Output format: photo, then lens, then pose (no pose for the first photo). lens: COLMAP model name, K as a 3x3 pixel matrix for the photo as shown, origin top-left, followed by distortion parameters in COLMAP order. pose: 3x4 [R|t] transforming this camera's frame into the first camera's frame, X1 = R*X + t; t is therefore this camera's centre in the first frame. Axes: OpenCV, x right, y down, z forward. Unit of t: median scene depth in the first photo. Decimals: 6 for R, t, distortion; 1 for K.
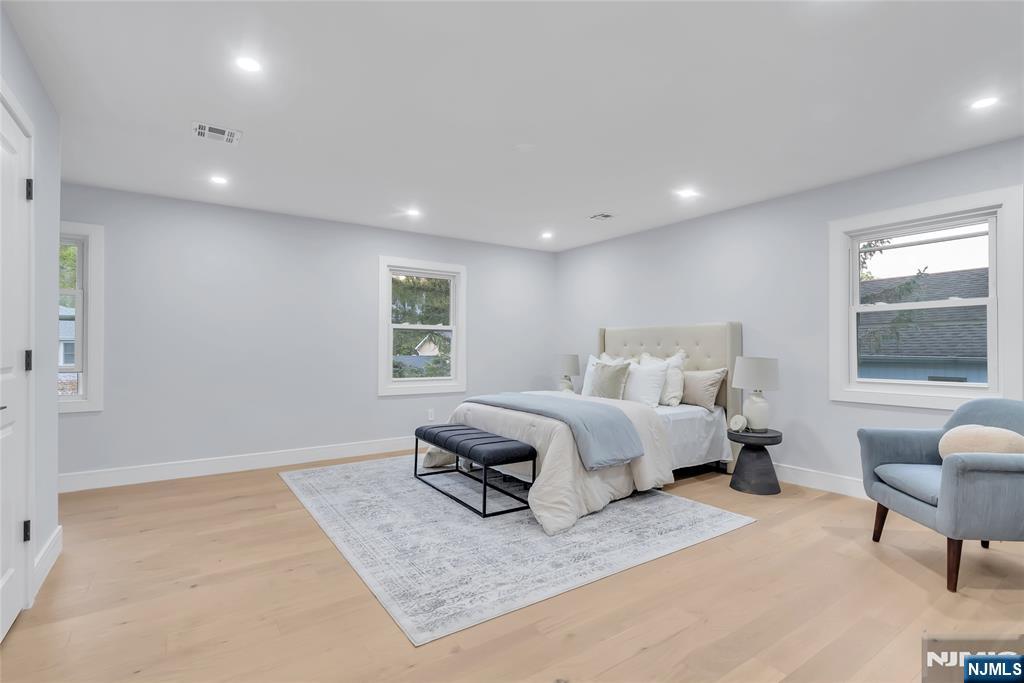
lens RADIAL K [[488.2, 0, 511.0], [0, 488.2, 340.4], [0, 0, 1]] dist [-0.005508, 0.003138]
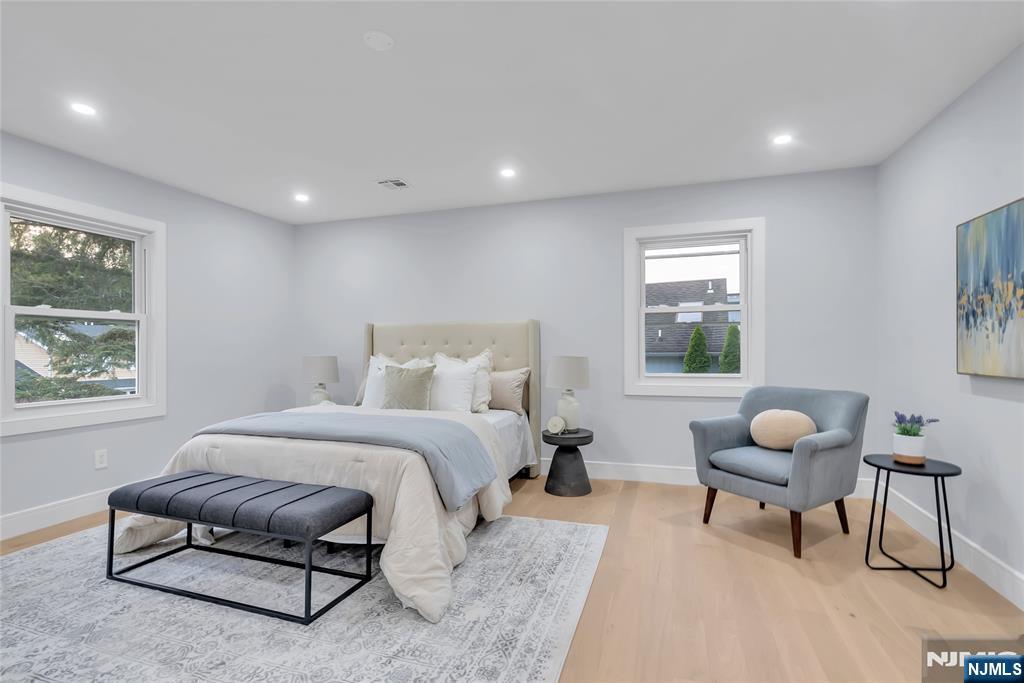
lens RADIAL K [[488.2, 0, 513.4], [0, 488.2, 346.3], [0, 0, 1]] dist [-0.005508, 0.003138]
pose [[0.790672, -0.003811, 0.612228, -0.192265], [-0.003248, 0.999940, 0.010420, 0.005931], [-0.612231, -0.010227, 0.790613, 0.310235]]
